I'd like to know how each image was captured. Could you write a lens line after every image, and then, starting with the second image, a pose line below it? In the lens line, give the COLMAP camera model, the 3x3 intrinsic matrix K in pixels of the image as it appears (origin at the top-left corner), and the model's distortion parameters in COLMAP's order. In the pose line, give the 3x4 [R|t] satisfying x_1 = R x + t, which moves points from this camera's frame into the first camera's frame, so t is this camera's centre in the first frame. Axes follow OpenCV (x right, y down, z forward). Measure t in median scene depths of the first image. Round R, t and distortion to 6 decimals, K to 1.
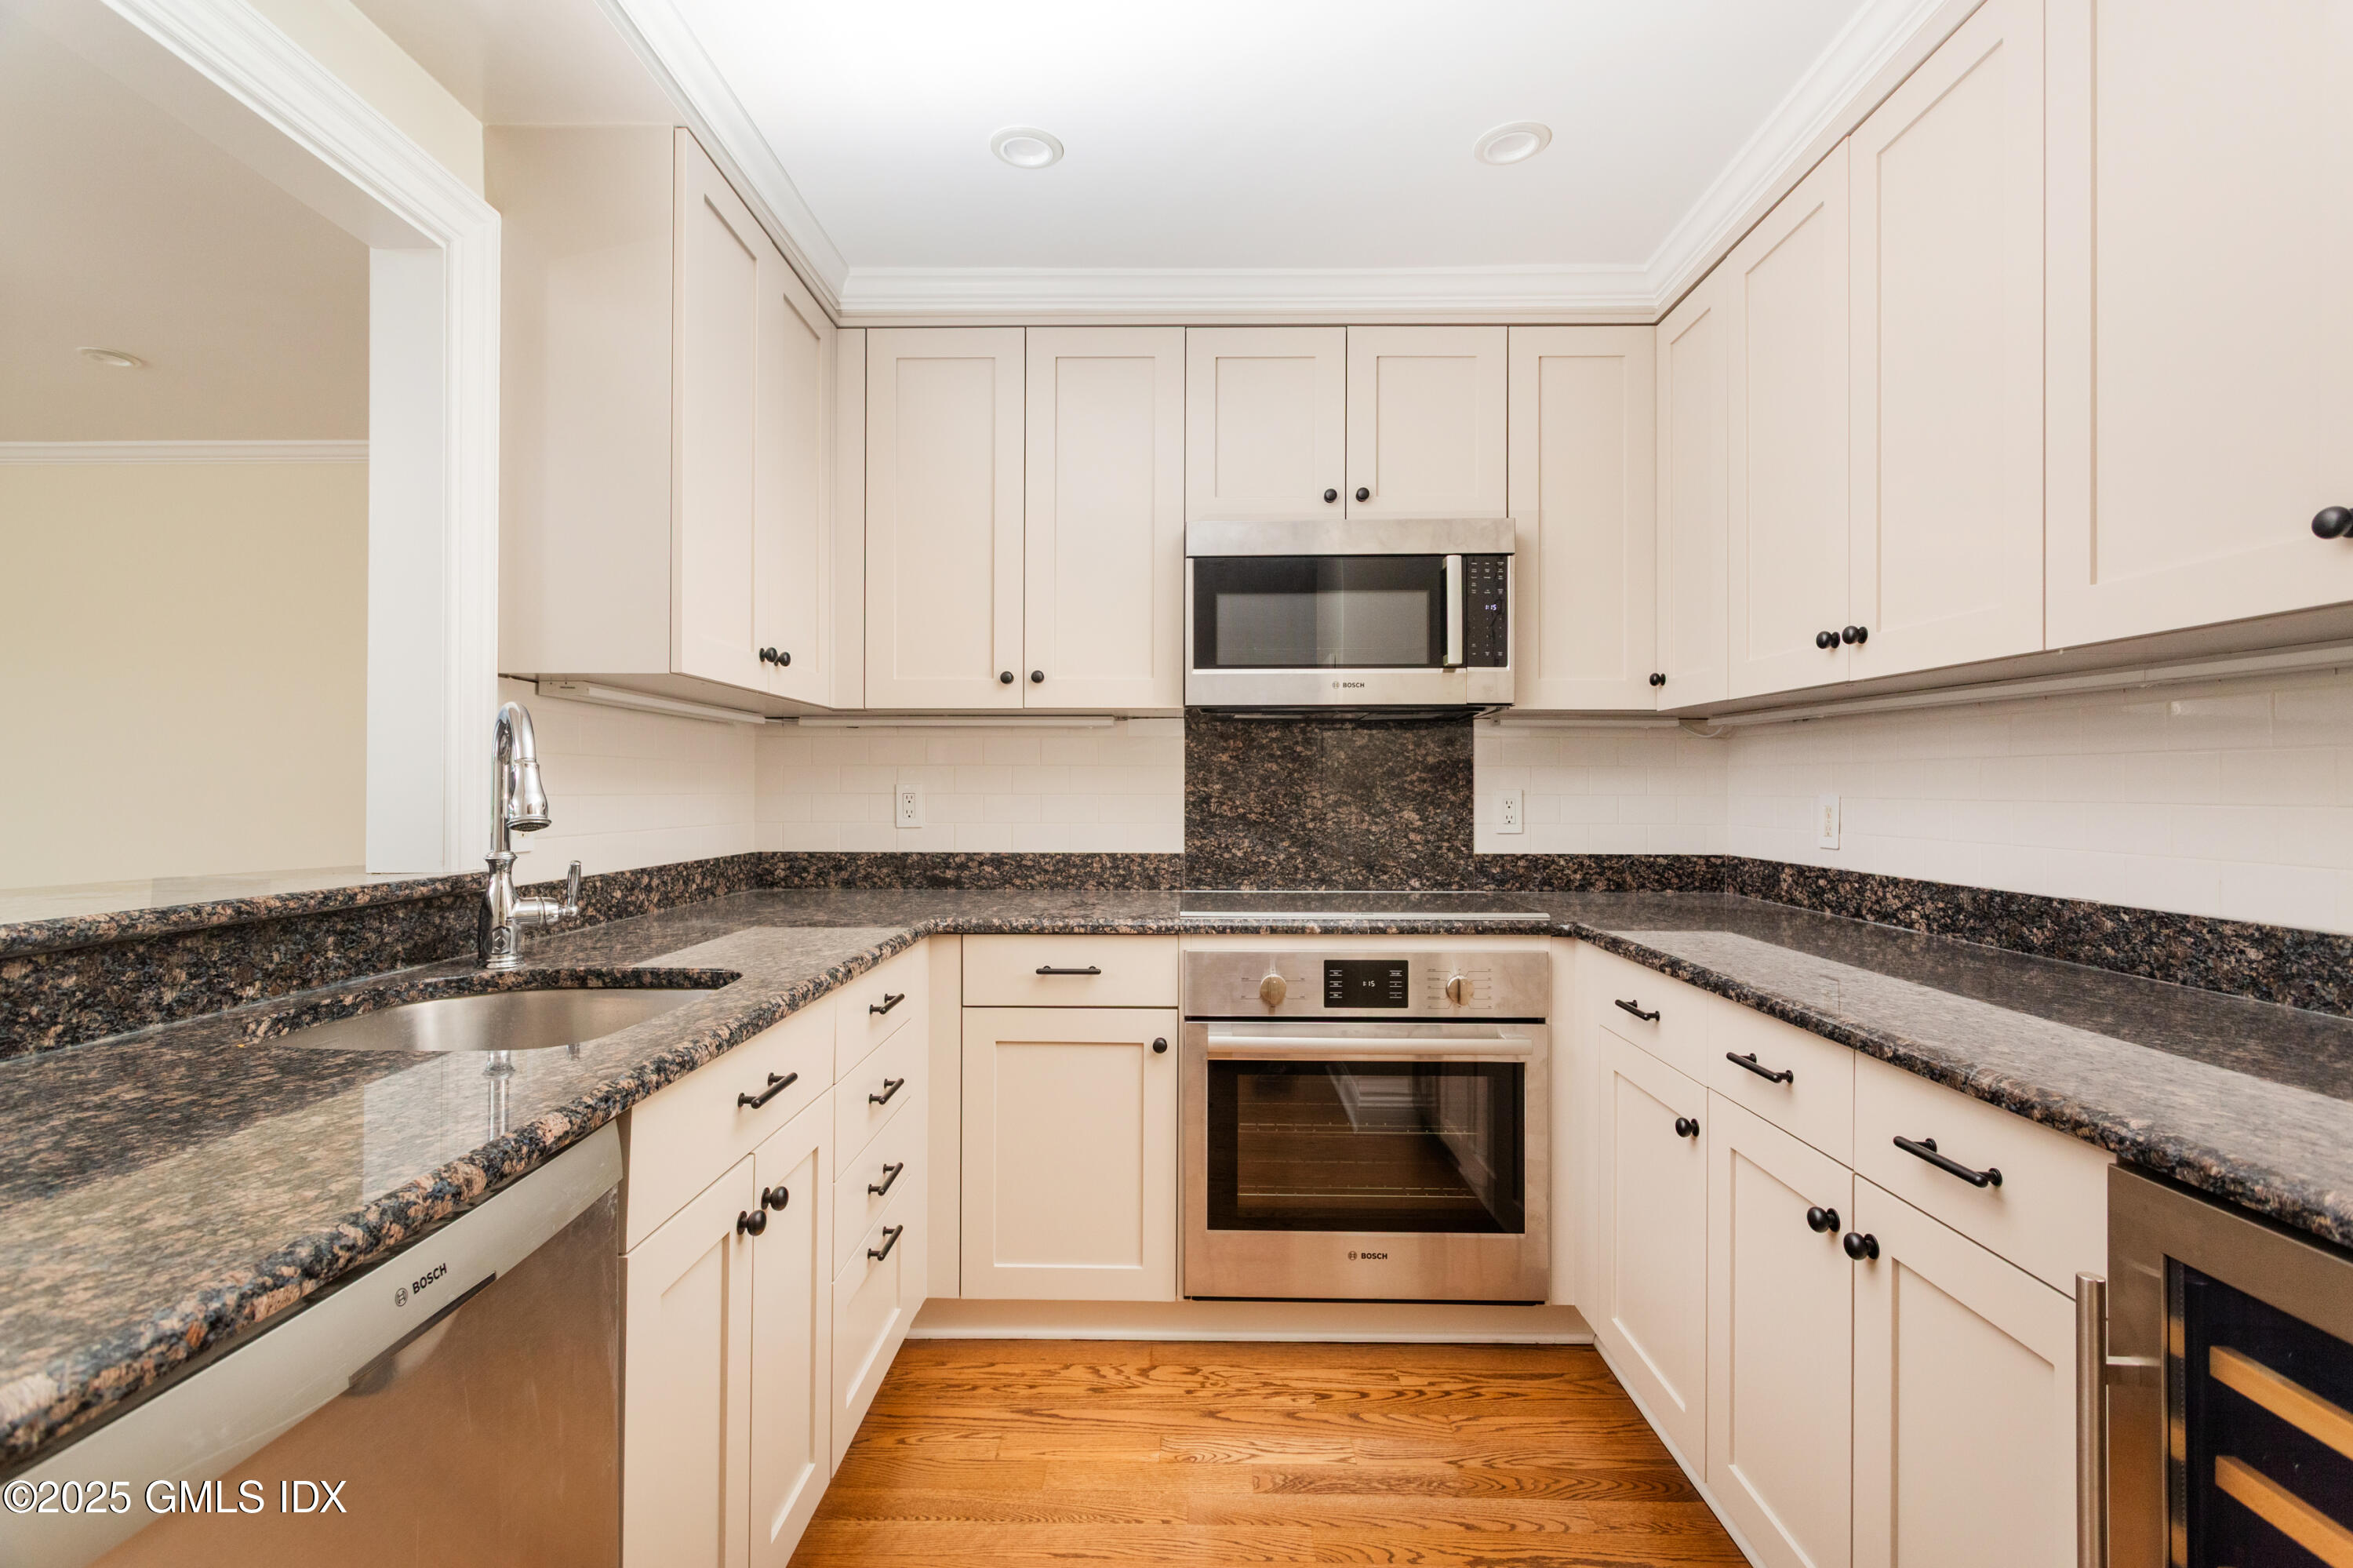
lens RADIAL K [[1105.8, 0, 1167.2], [0, 1105.8, 783.6], [0, 0, 1]] dist [-0.002810, 0.005074]
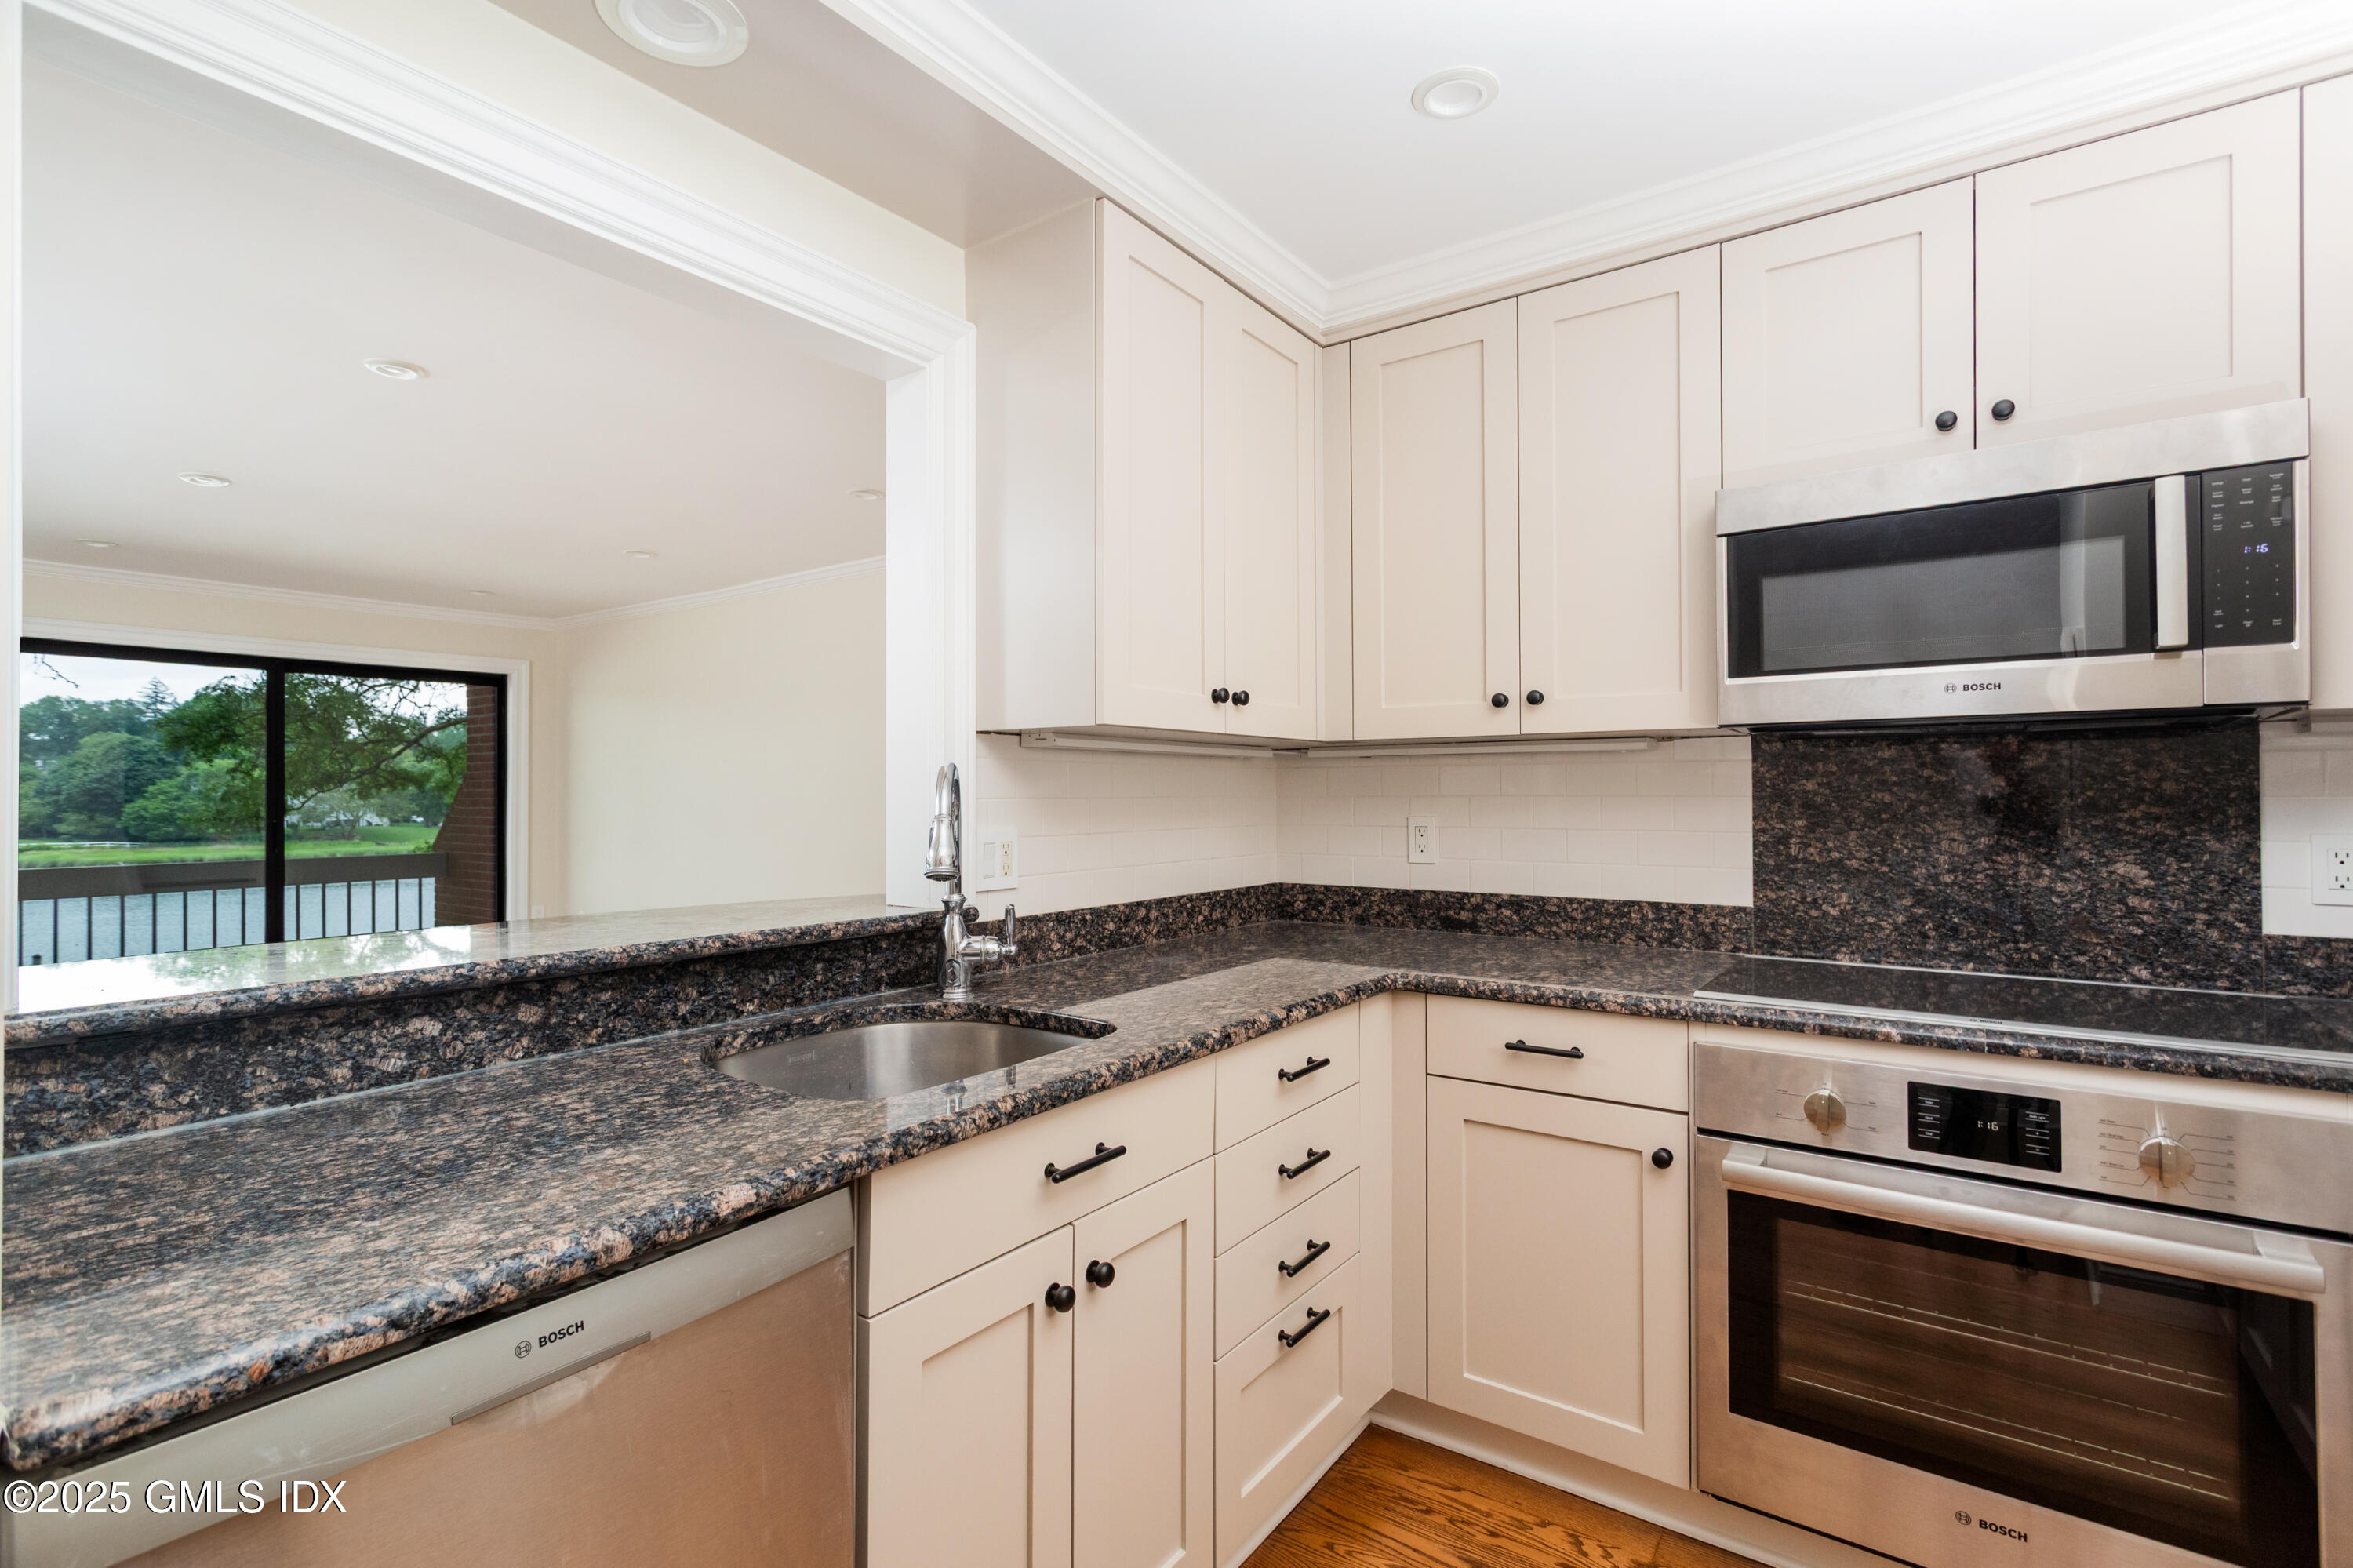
lens RADIAL K [[1105.8, 0, 1161.6], [0, 1105.8, 783.9], [0, 0, 1]] dist [-0.002810, 0.005074]
pose [[0.820842, -0.009678, -0.571073, 0.156207], [0.007953, 0.999953, -0.005515, -0.031039], [0.571100, -0.000015, 0.820881, 0.146568]]
